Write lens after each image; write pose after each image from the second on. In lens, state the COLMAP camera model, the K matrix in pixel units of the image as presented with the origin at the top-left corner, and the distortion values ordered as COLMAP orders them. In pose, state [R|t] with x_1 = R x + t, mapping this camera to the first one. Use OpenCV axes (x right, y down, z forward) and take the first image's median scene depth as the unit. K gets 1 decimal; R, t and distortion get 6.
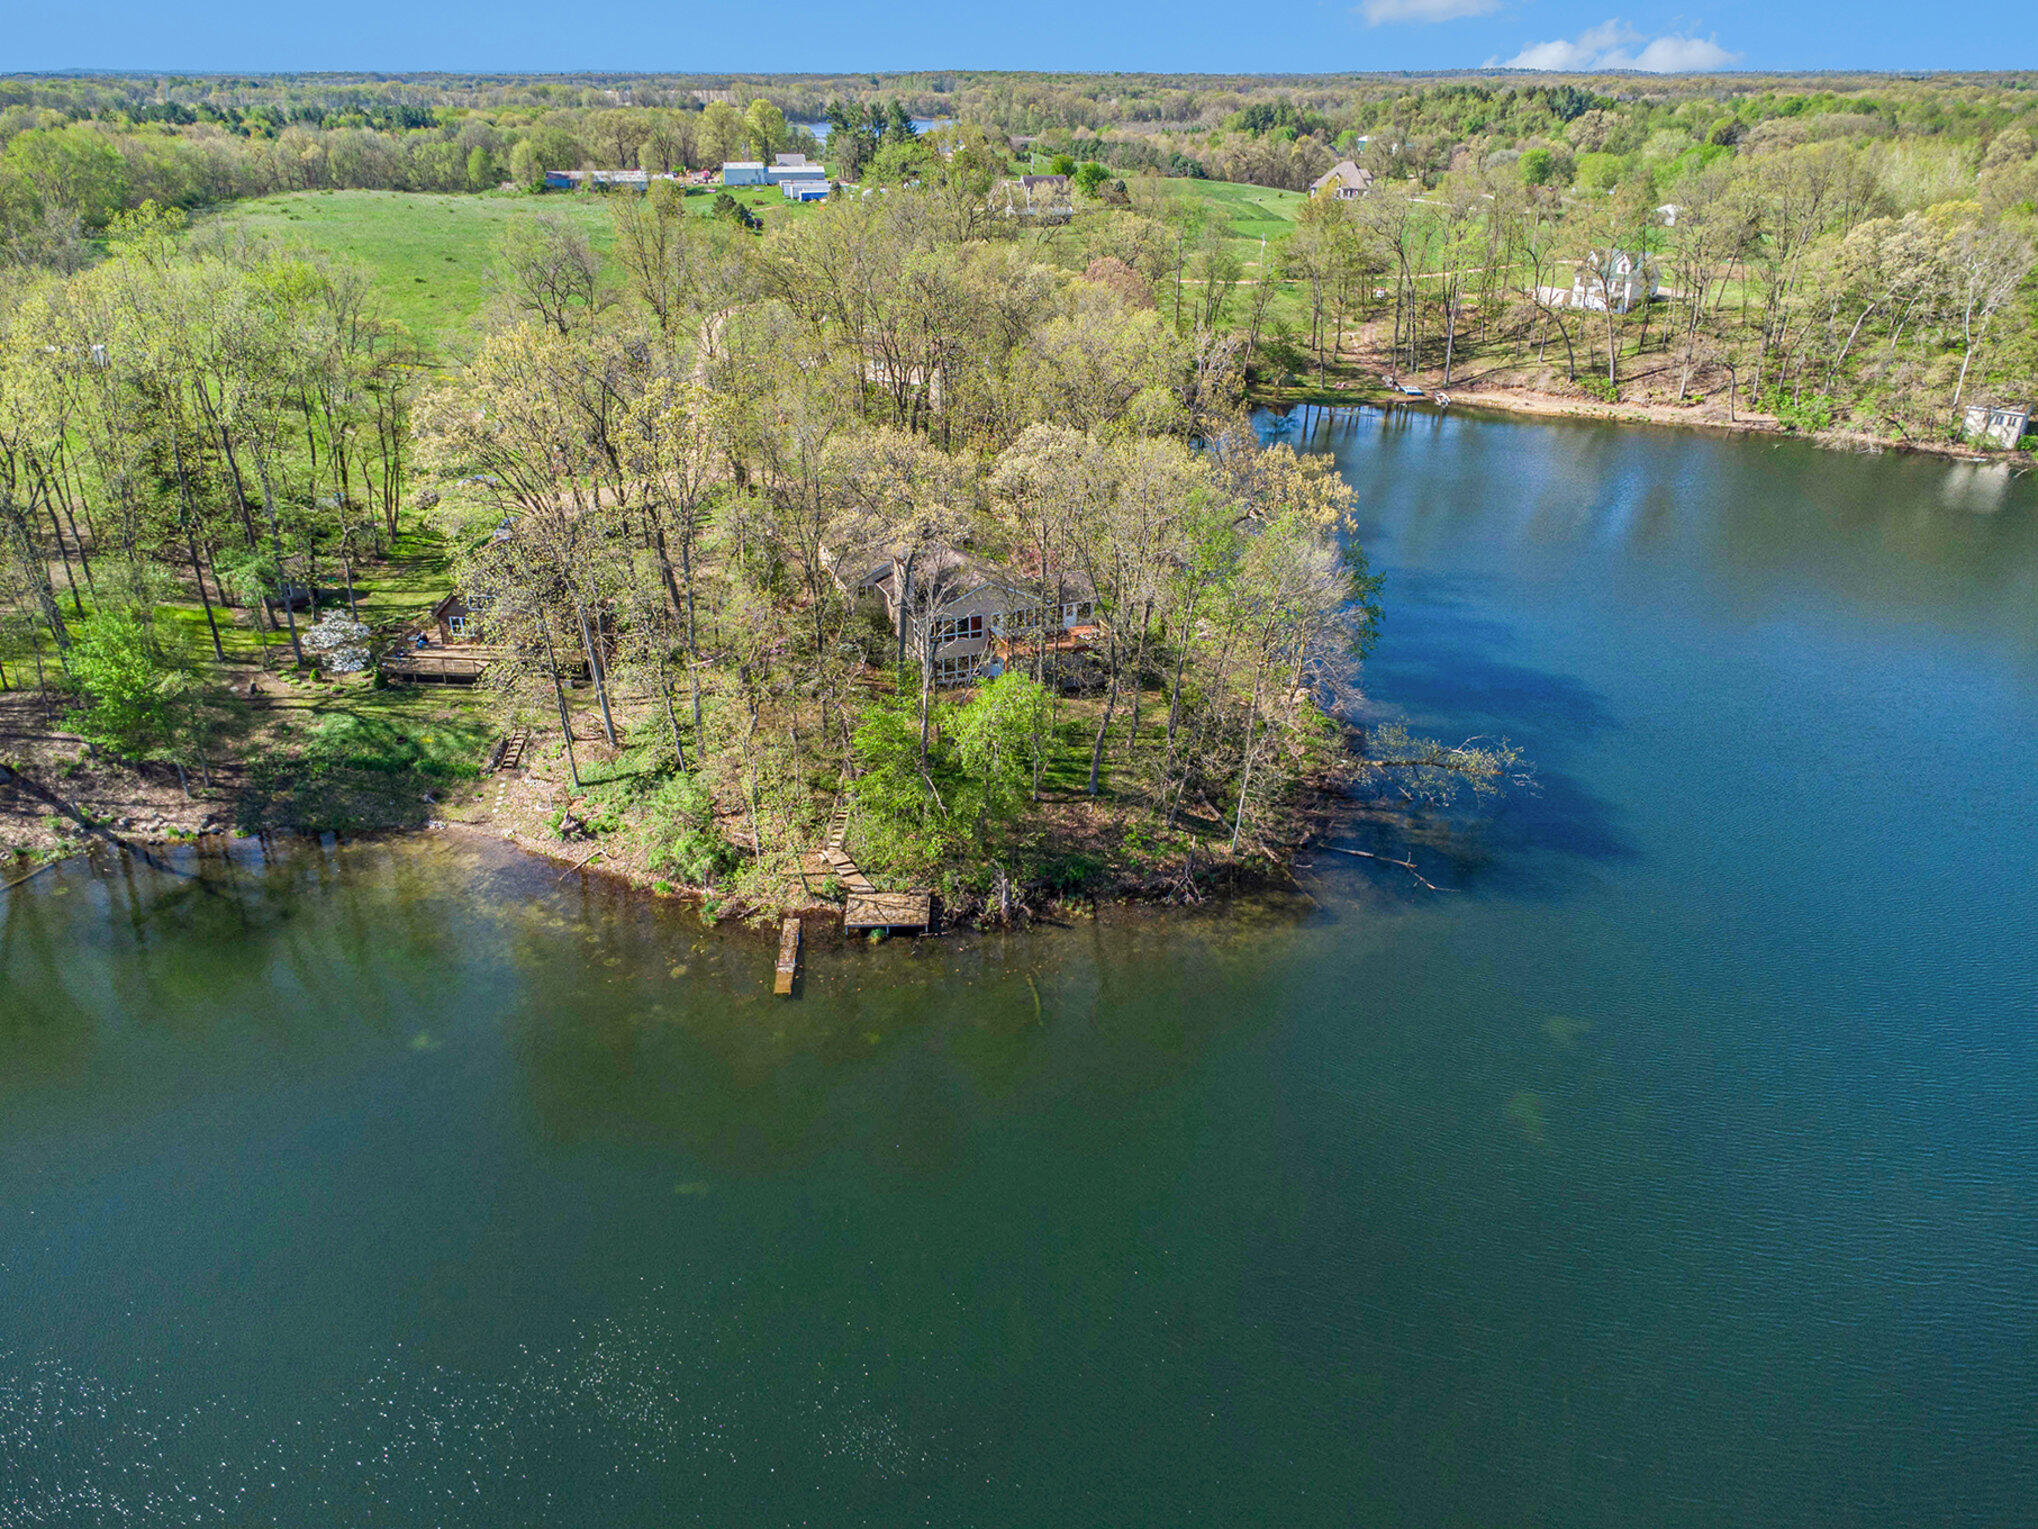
lens RADIAL K [[1423.3, 0, 1019.2], [0, 1423.3, 770.5], [0, 0, 1]] dist [0.011536, -0.005807]
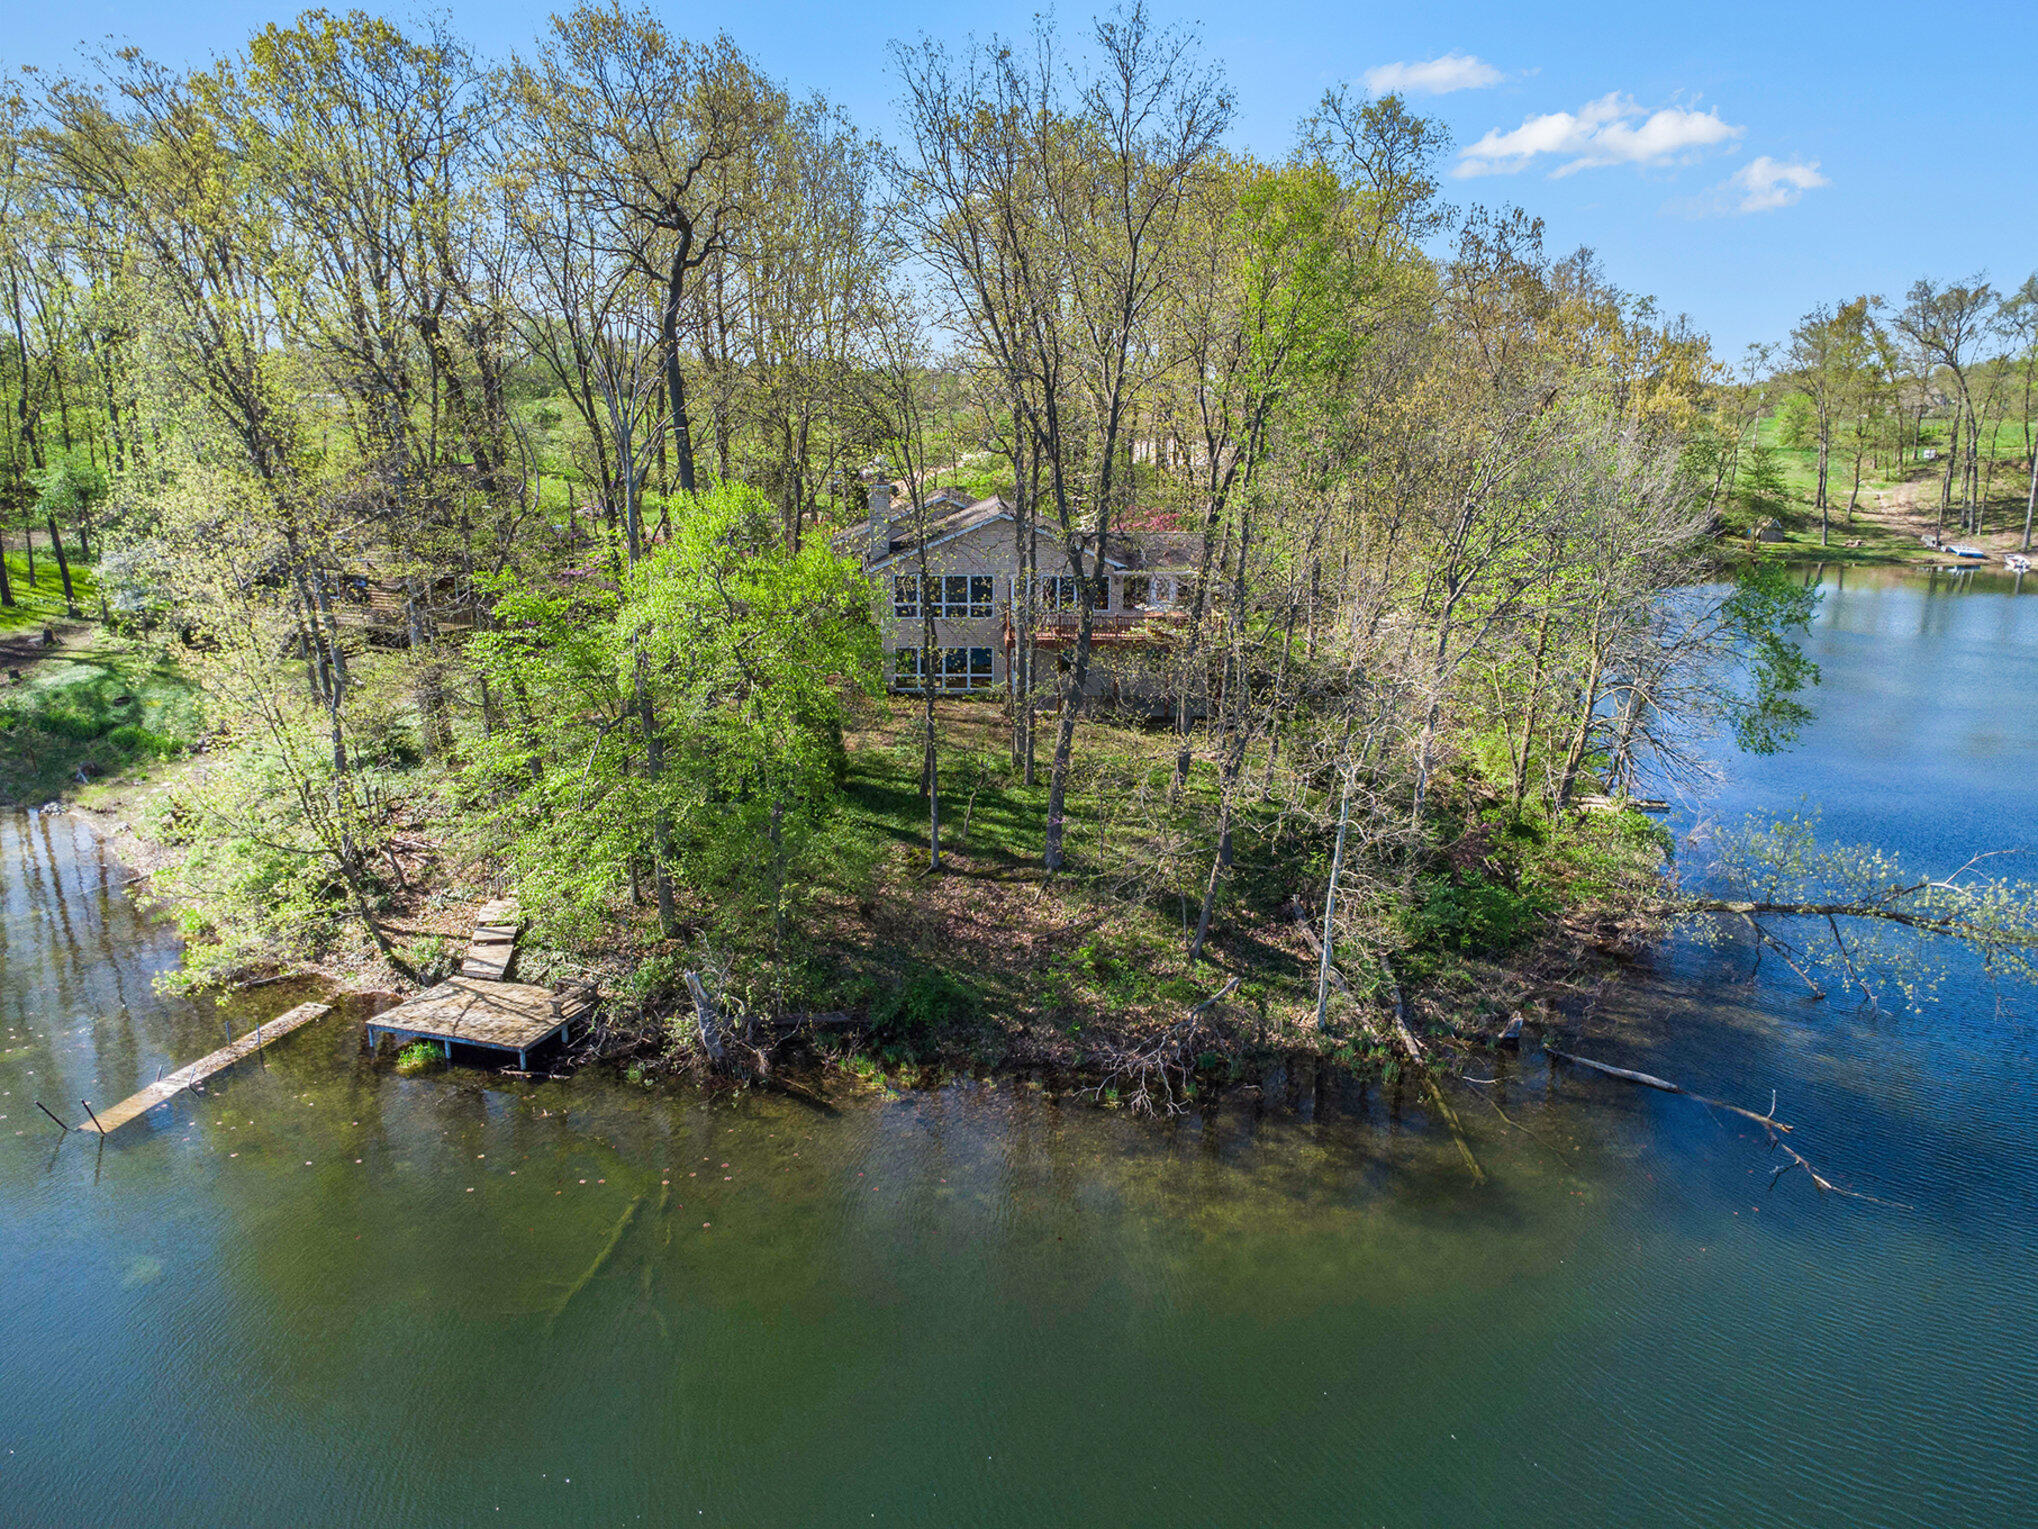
lens RADIAL K [[1423.3, 0, 1019.8], [0, 1423.3, 753.7], [0, 0, 1]] dist [0.011536, -0.005807]
pose [[0.938408, 0.077612, -0.336701, 0.199354], [-0.145003, 0.972946, -0.179862, 0.066264], [0.313632, 0.217607, 0.924274, 0.540564]]
